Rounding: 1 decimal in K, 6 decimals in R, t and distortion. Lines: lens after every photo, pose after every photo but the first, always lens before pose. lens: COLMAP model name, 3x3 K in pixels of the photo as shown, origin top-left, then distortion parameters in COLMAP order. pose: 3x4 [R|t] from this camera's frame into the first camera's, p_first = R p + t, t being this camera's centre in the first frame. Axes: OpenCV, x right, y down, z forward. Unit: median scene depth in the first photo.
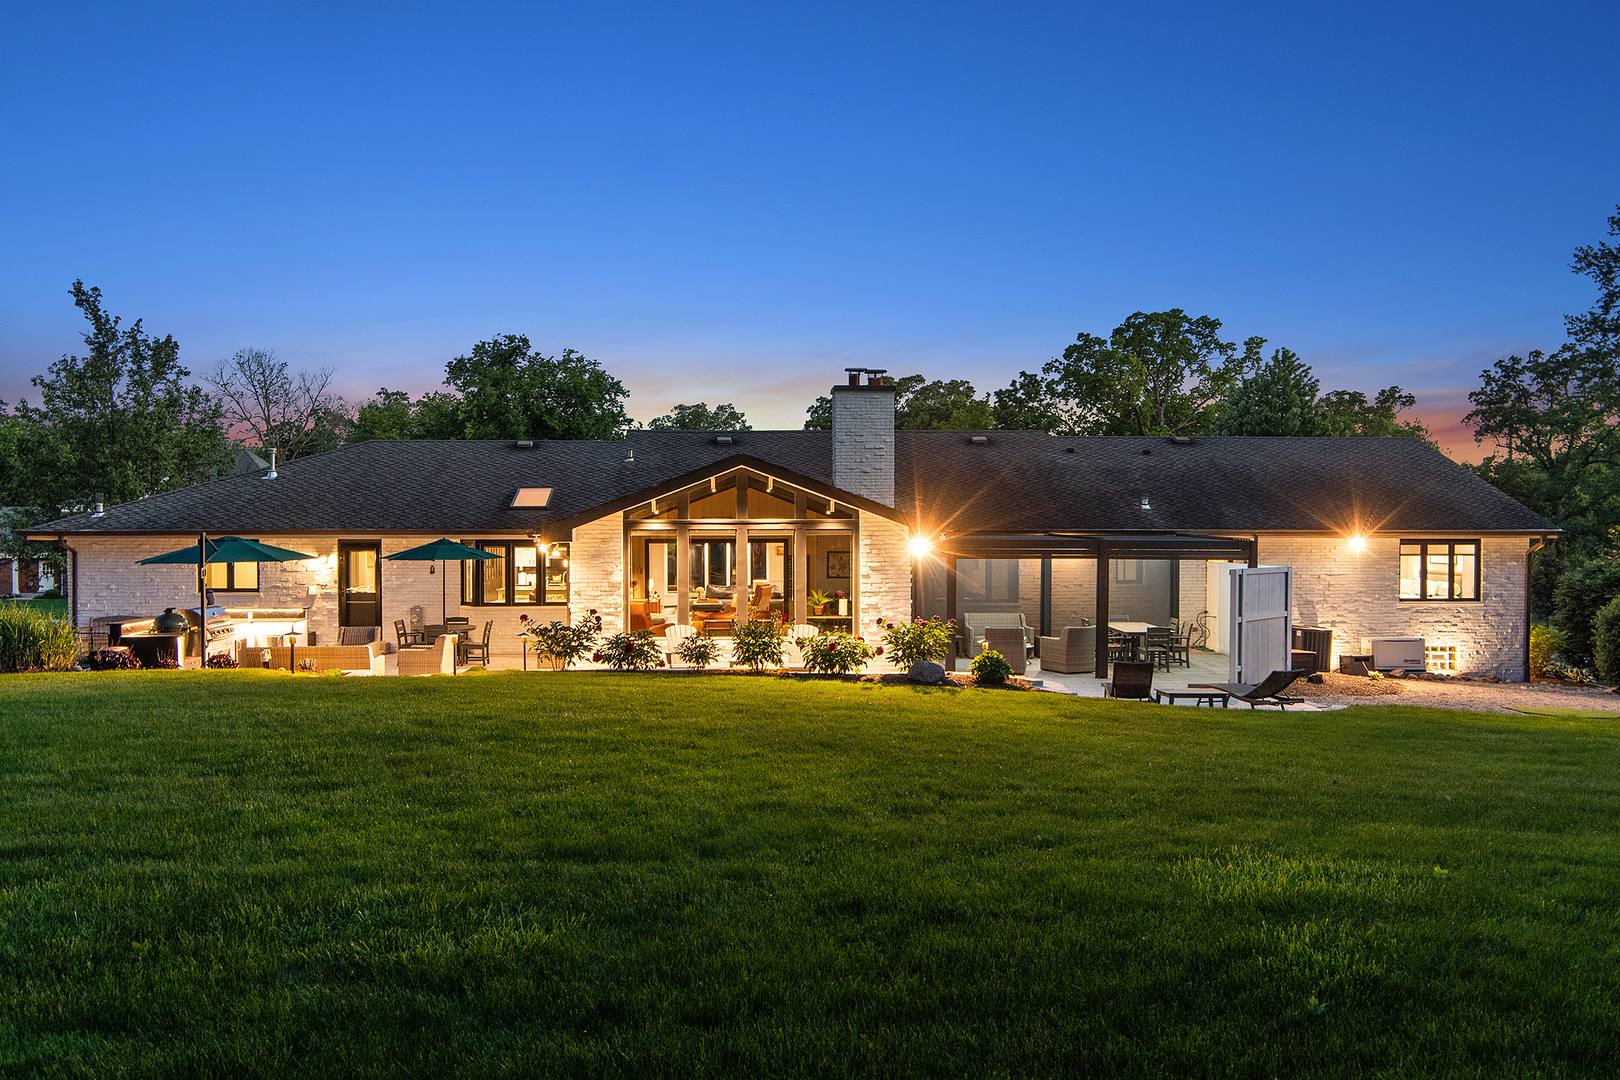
lens RADIAL K [[1241.4, 0, 810.3], [0, 1241.4, 540.2], [0, 0, 1]] dist [-0.005729, -0.001907]
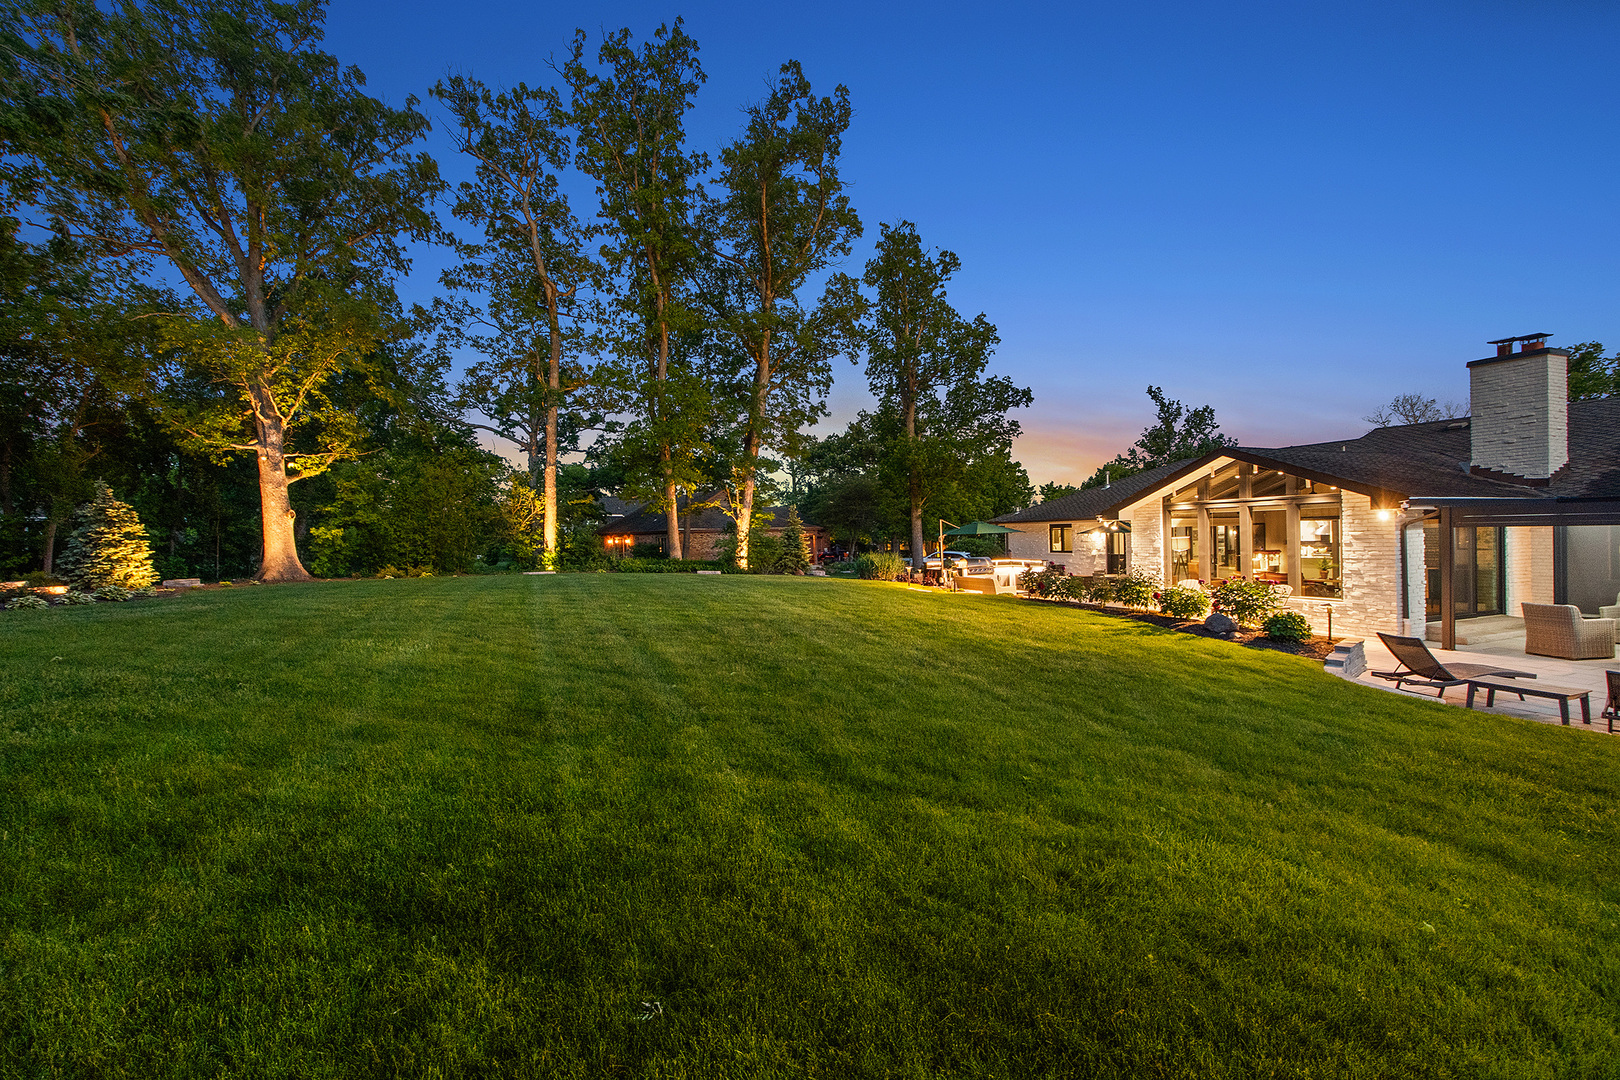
lens RADIAL K [[728.2, 0, 813.4], [0, 728.2, 539.4], [0, 0, 1]] dist [-0.005163, 0.003981]
pose [[0.317433, -0.001958, -0.948279, 0.262983], [0.011420, 0.999933, 0.001758, 0.009514], [0.948212, -0.011387, 0.317434, 0.184710]]
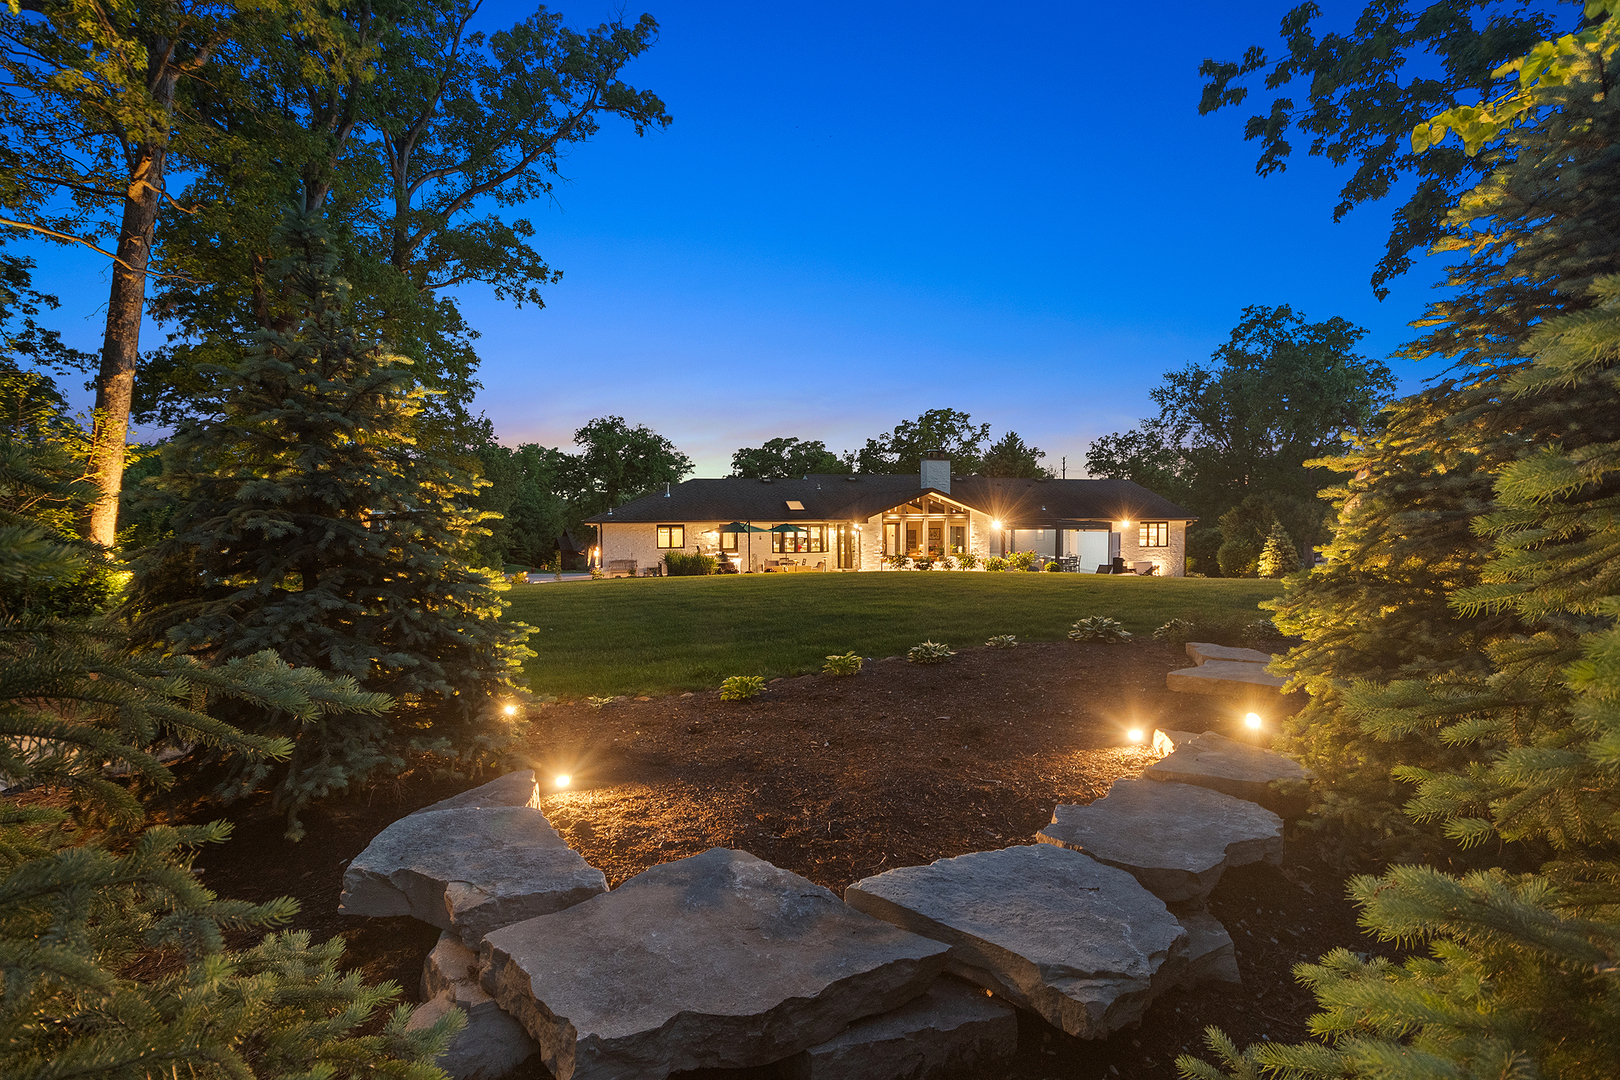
lens RADIAL K [[728.2, 0, 812.3], [0, 728.2, 535.9], [0, 0, 1]] dist [-0.005163, 0.003981]
pose [[0.982749, -0.009147, 0.184719, -0.282444], [0.007474, 0.999925, 0.009749, 0.004867], [-0.184795, -0.008200, 0.982743, -0.196576]]
